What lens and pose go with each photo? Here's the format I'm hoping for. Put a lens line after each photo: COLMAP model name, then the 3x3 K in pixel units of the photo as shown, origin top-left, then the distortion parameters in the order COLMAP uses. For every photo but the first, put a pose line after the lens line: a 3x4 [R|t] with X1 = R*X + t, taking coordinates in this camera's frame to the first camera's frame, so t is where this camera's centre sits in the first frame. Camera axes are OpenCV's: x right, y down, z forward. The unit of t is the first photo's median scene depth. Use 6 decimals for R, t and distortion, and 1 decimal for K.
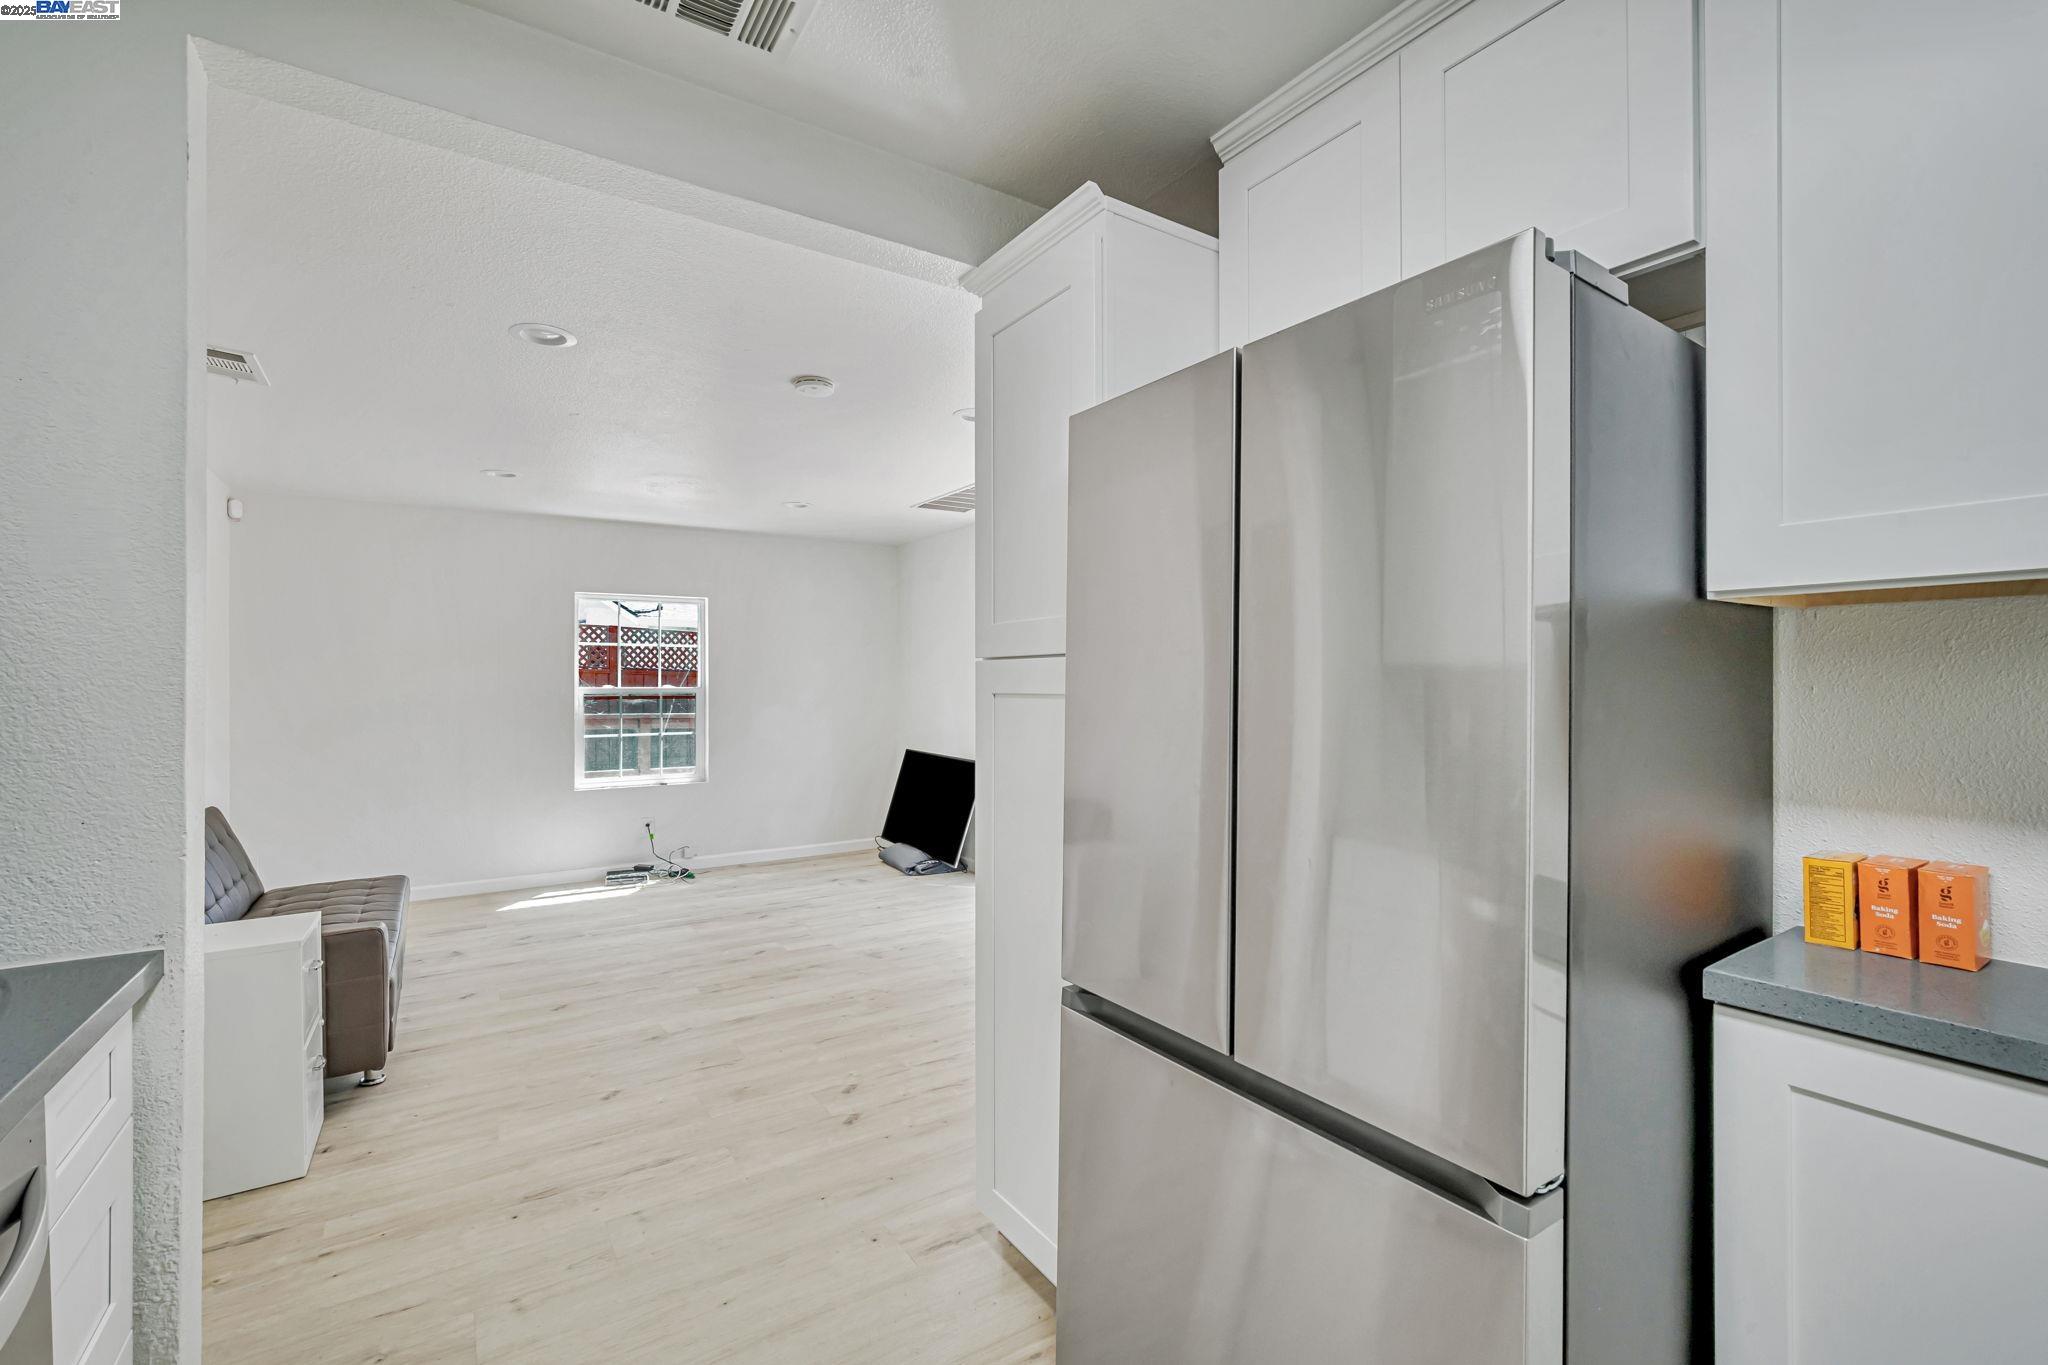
lens RADIAL K [[888.8, 0, 1014.4], [0, 888.8, 678.7], [0, 0, 1]] dist [-0.005221, 0.000862]
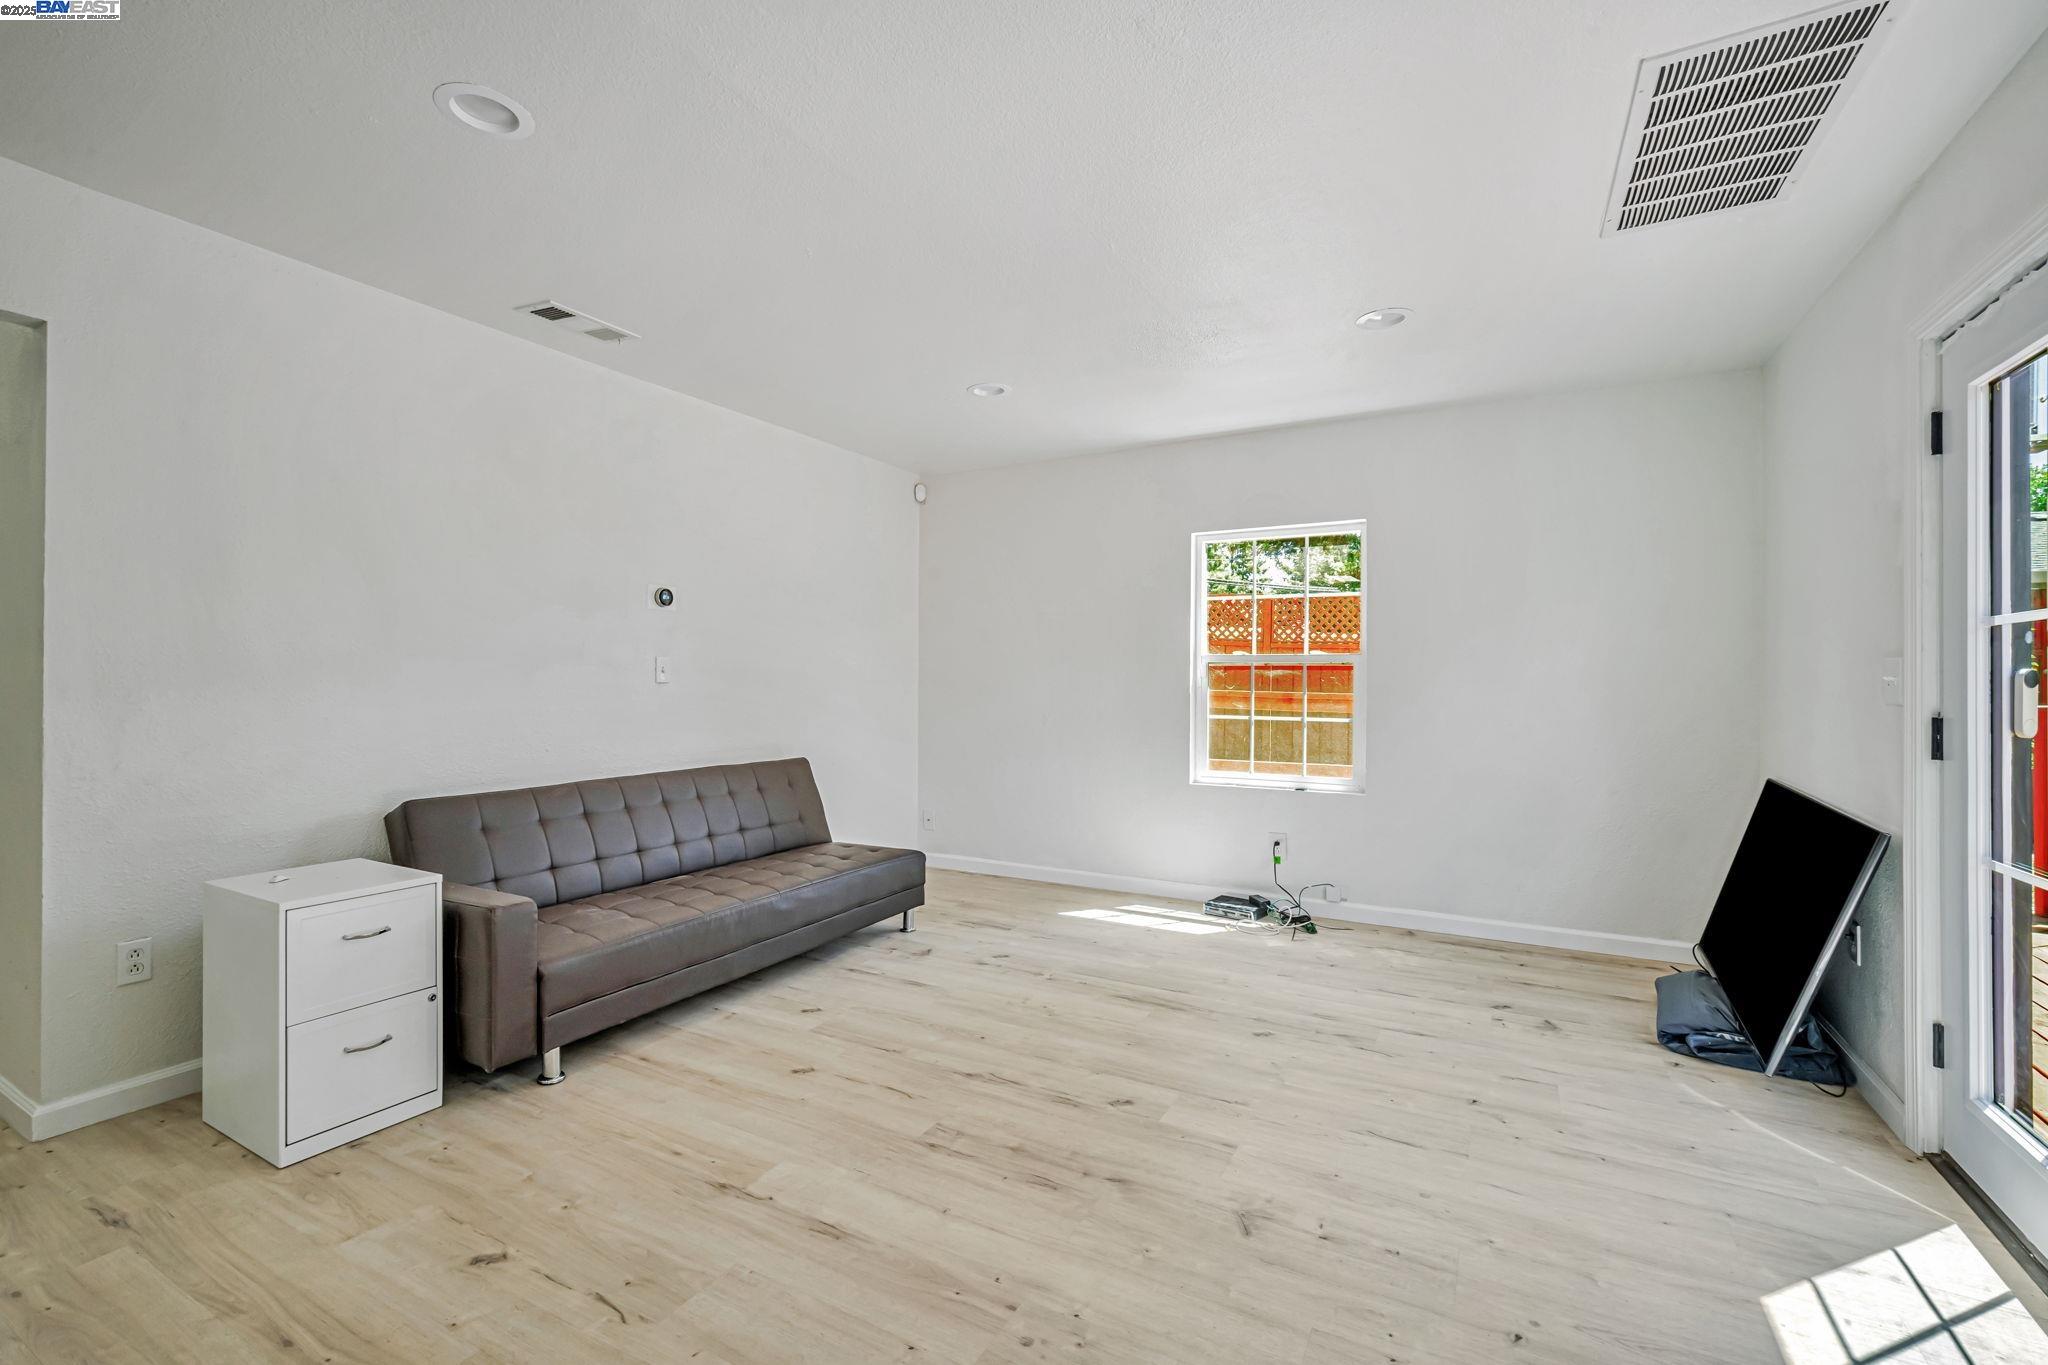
lens RADIAL K [[888.8, 0, 1014.4], [0, 888.8, 678.7], [0, 0, 1]] dist [-0.005221, 0.000862]
pose [[0.474340, 0.013138, -0.880244, 0.124829], [-0.003045, 0.999907, 0.013283, 0.021615], [0.880336, -0.003620, 0.474336, 0.475141]]
